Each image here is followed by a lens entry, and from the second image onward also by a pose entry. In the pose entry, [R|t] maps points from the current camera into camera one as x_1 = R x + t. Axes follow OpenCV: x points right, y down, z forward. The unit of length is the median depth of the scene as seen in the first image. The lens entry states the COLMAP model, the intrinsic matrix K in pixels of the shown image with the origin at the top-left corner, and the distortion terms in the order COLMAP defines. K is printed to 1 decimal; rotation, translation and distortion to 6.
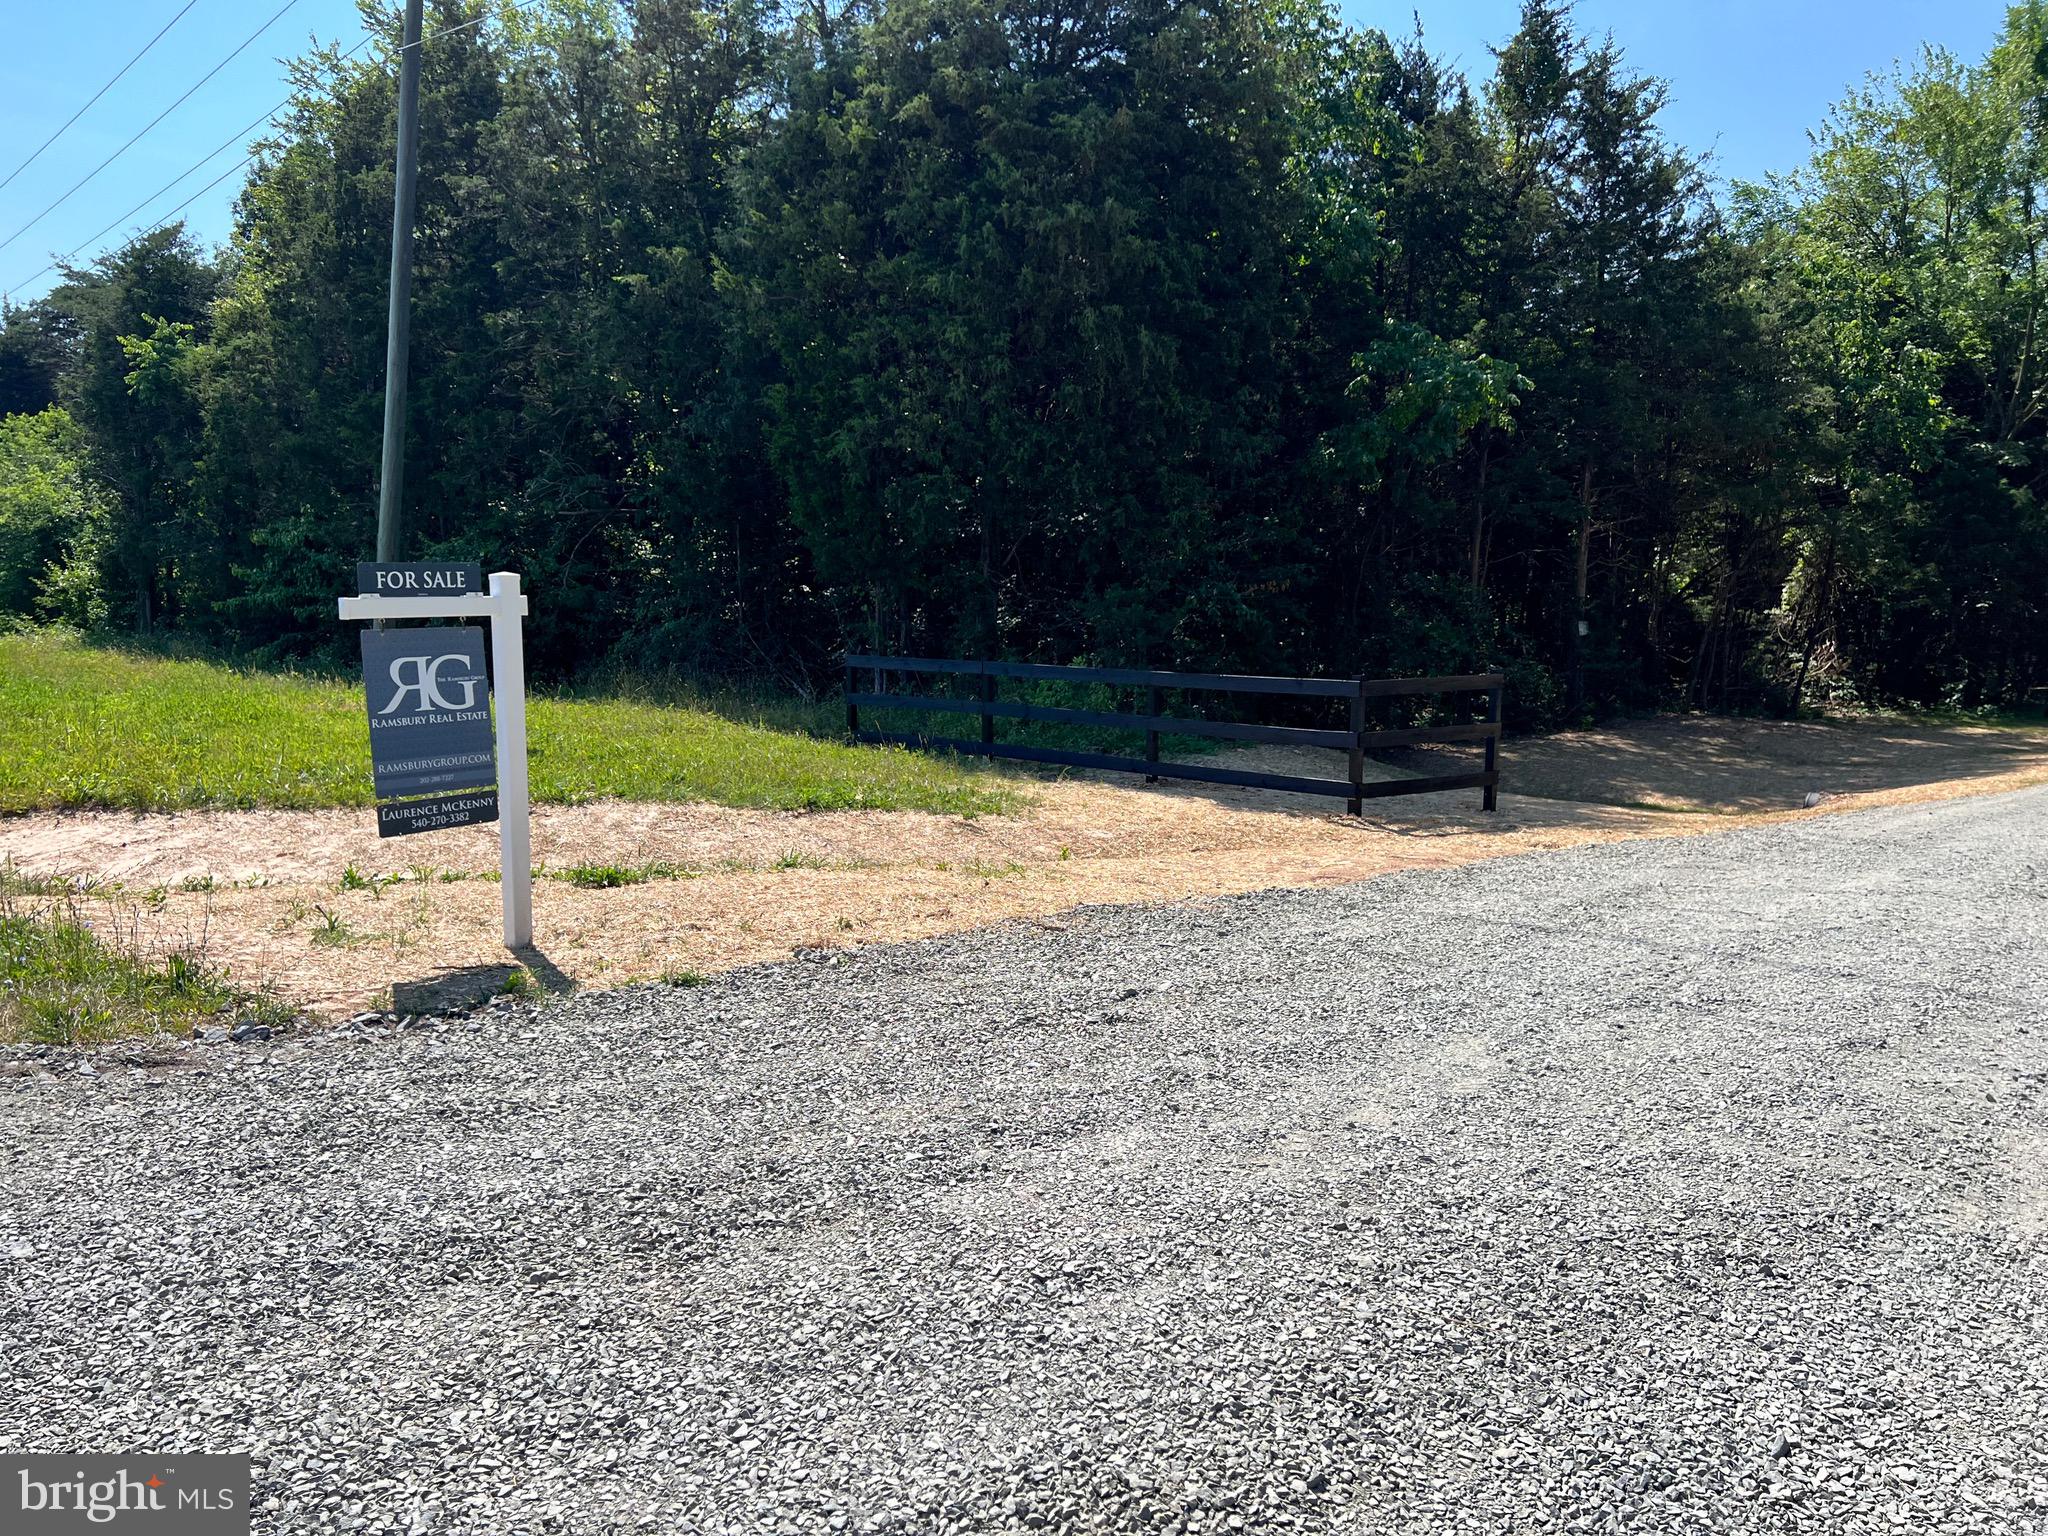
lens RADIAL K [[1520.3, 0, 1020.1], [0, 1520.3, 777.0], [0, 0, 1]] dist [0.057557, -0.067028]
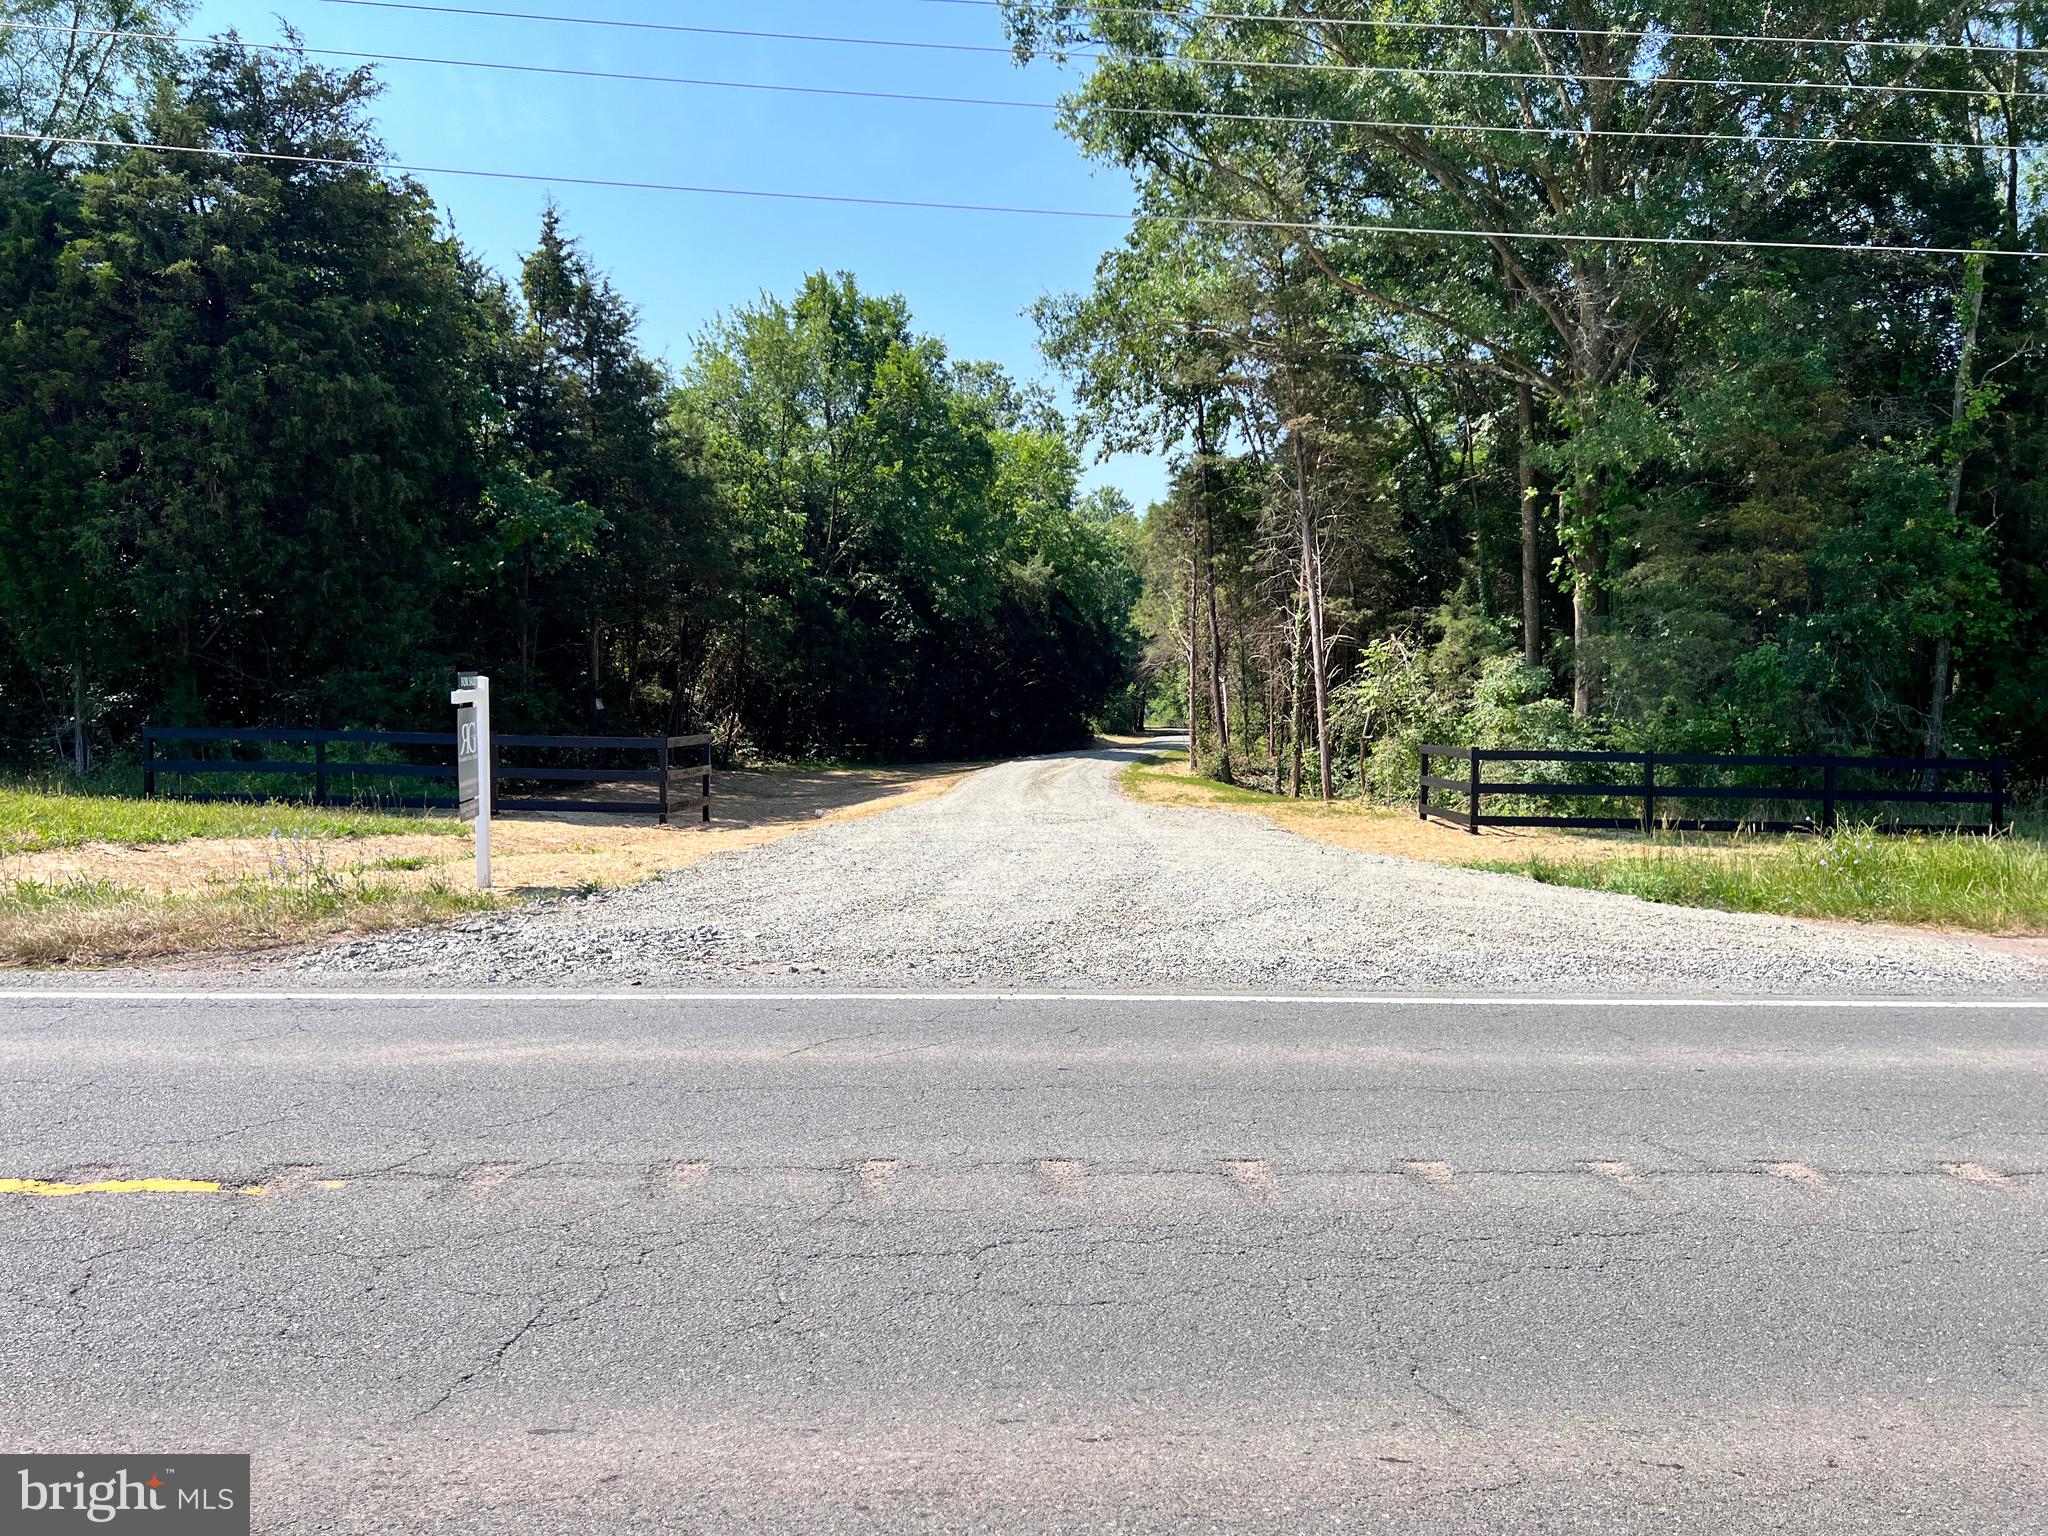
lens RADIAL K [[1520.3, 0, 1008.6], [0, 1520.3, 761.0], [0, 0, 1]] dist [0.057557, -0.067028]
pose [[0.724662, -0.028233, 0.688525, -0.286071], [0.068457, 0.997167, -0.031161, 0.016012], [-0.685695, 0.069715, 0.724542, -0.181898]]
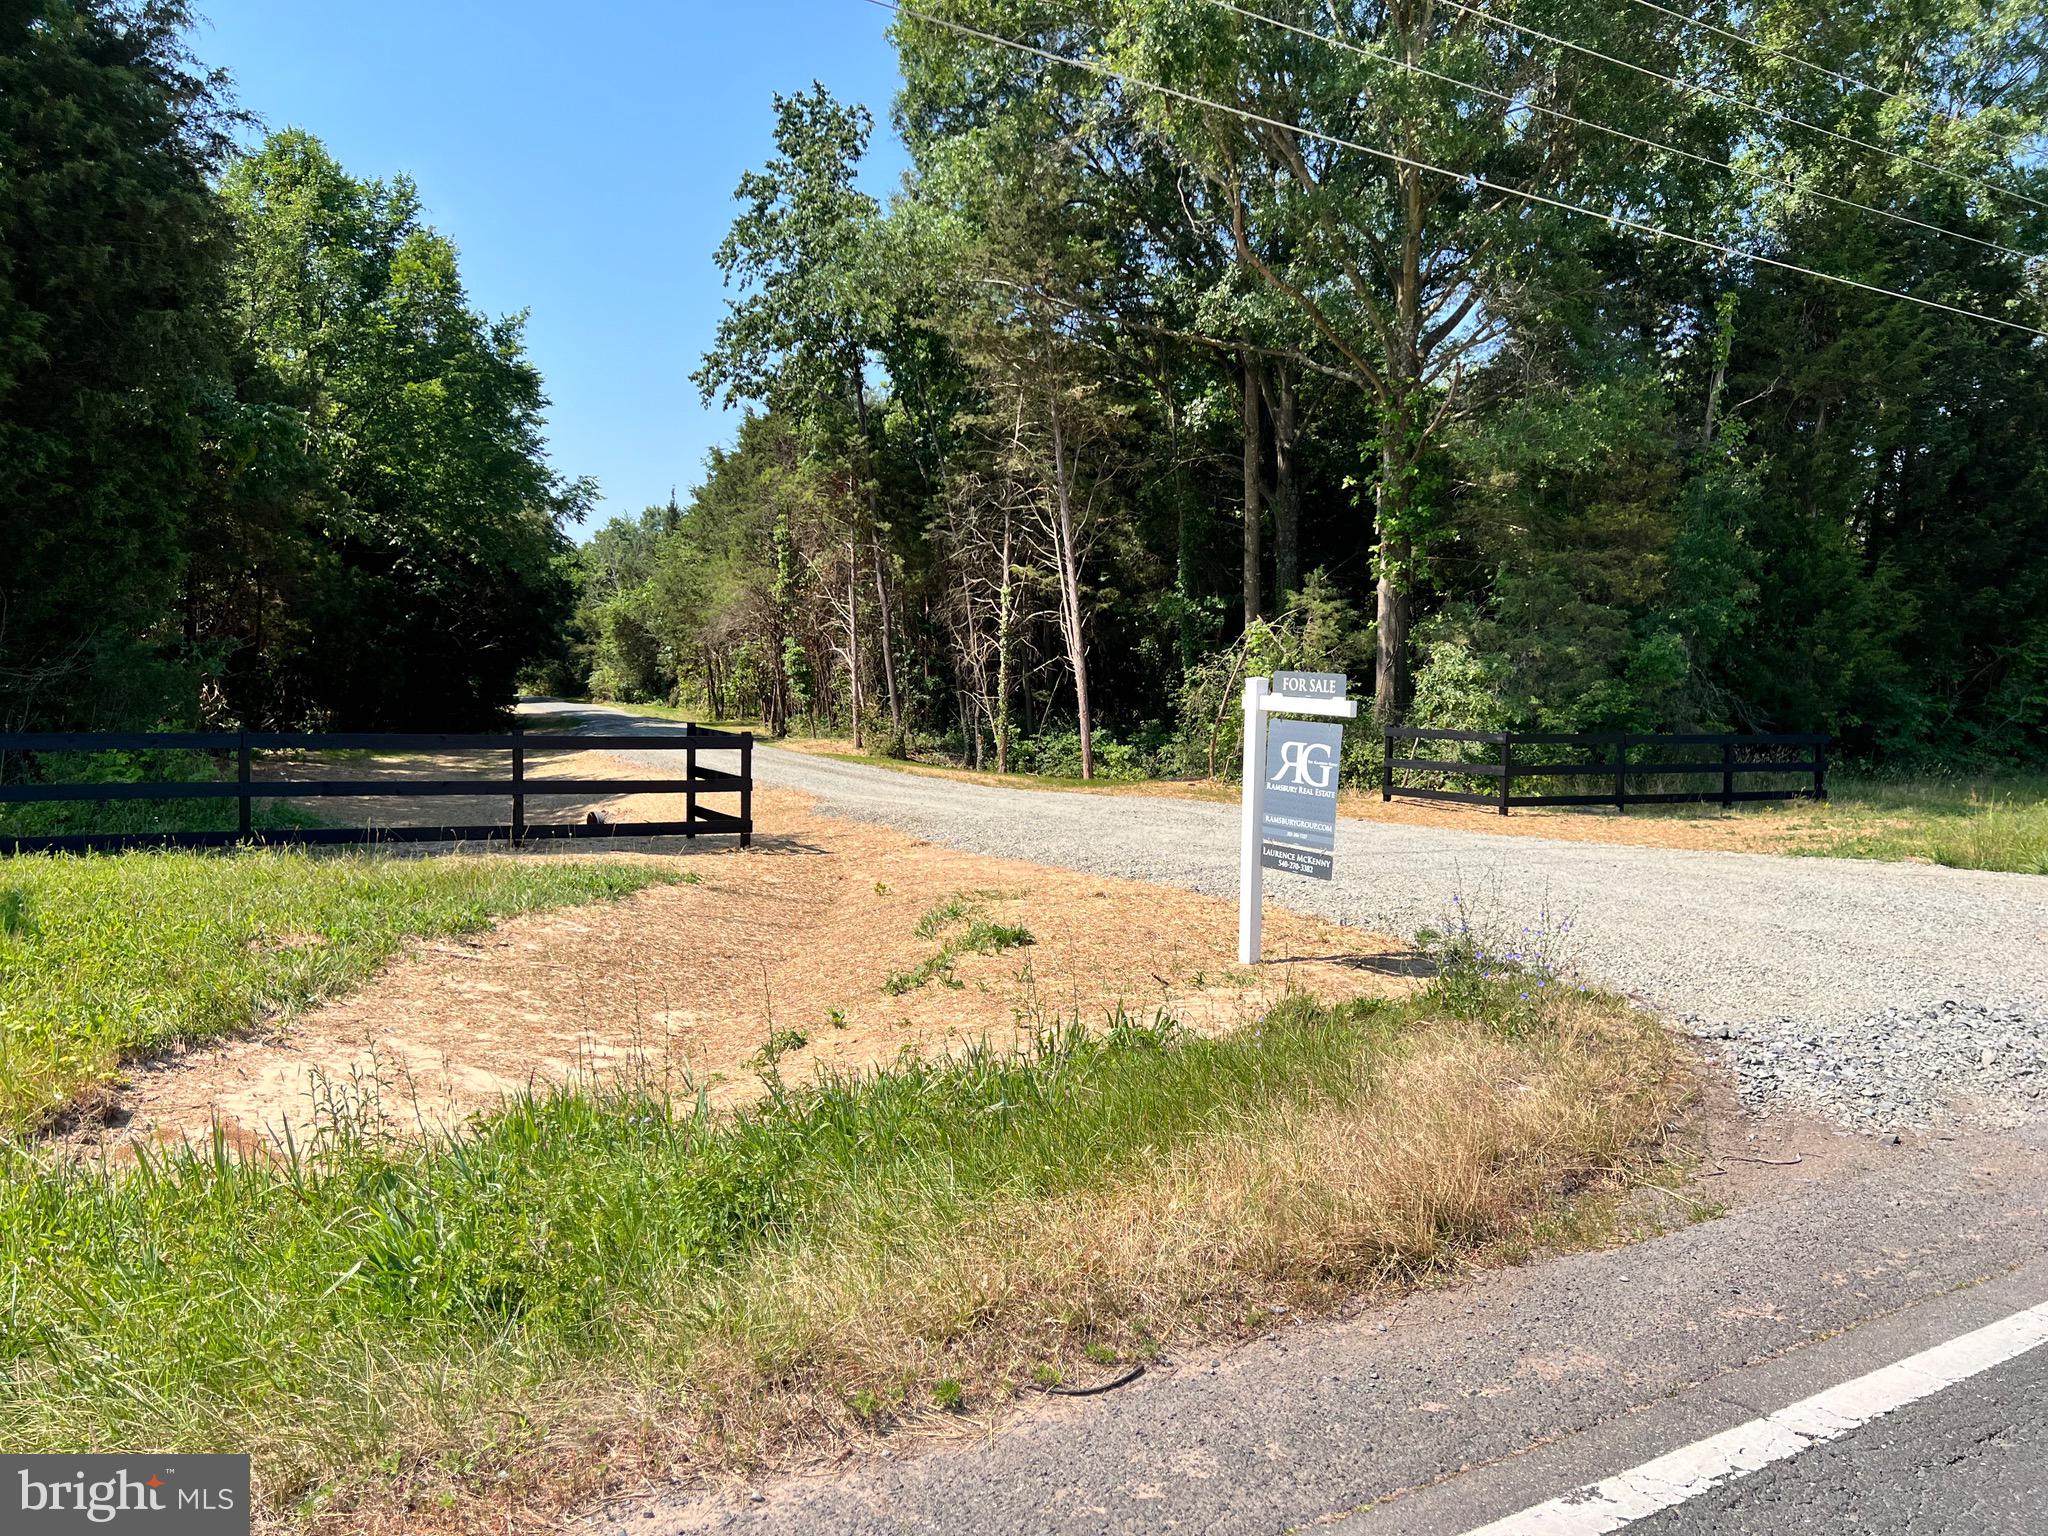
lens RADIAL K [[1520.3, 0, 1023.8], [0, 1520.3, 807.3], [0, 0, 1]] dist [0.057557, -0.067028]
pose [[0.280512, -0.089466, 0.955672, -0.418951], [0.088960, 0.993784, 0.066922, -0.033518], [-0.955719, 0.066244, 0.286728, 0.211442]]
